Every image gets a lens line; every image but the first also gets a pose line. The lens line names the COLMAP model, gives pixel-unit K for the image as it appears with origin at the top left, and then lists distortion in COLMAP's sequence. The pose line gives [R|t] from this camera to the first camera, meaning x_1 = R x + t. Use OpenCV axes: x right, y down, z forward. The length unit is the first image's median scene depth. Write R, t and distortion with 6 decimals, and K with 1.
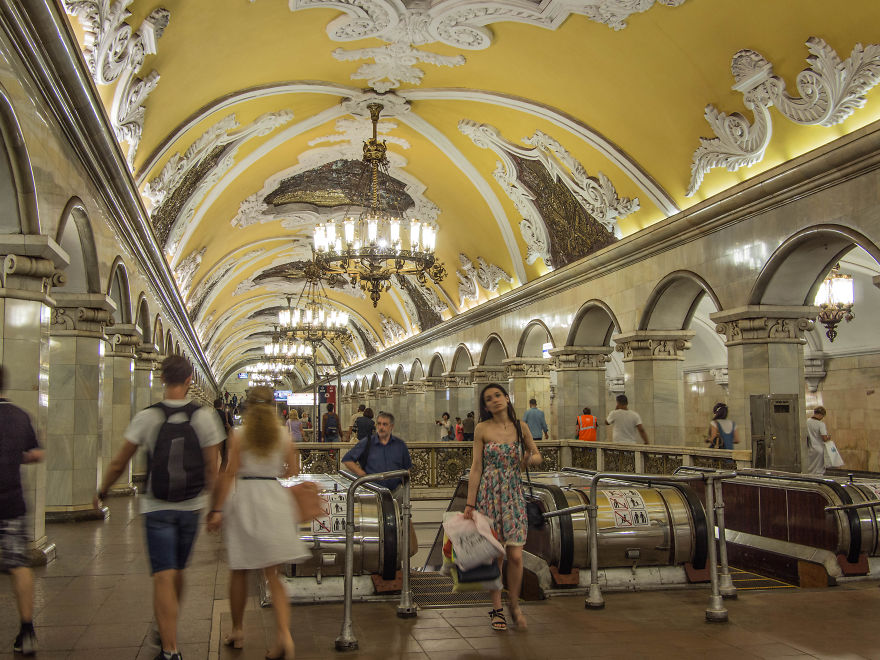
lens RADIAL K [[998.5, 0, 440.0], [0, 998.5, 330.0], [0, 0, 1]] dist [-0.013282, 0.012568]
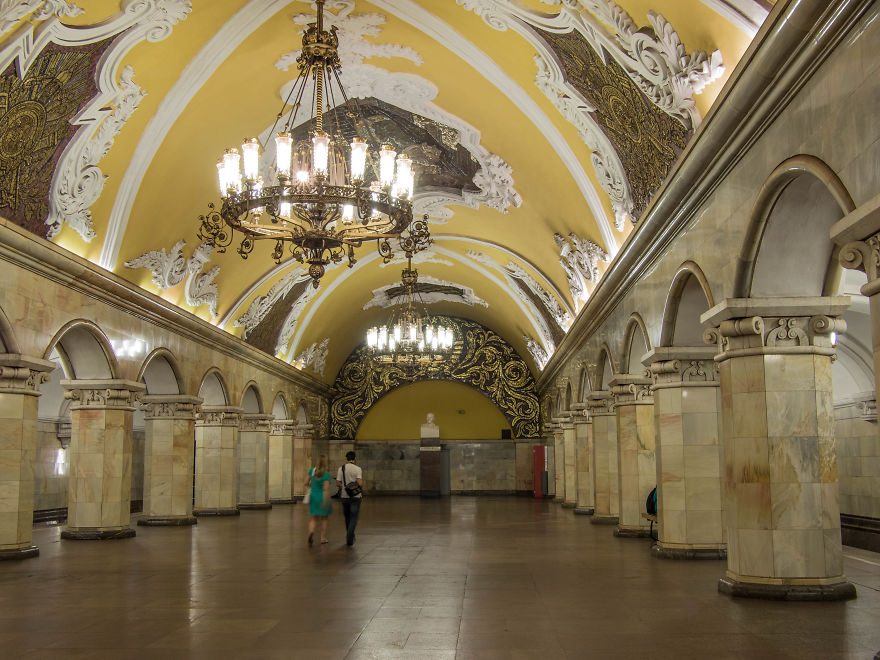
lens RADIAL K [[998.5, 0, 440.0], [0, 998.5, 330.0], [0, 0, 1]] dist [-0.013282, 0.012568]
pose [[0.970342, -0.028593, -0.240038, 0.156702], [0.018122, 0.998790, -0.045716, 0.033780], [0.241055, 0.040010, 0.969686, 0.408170]]
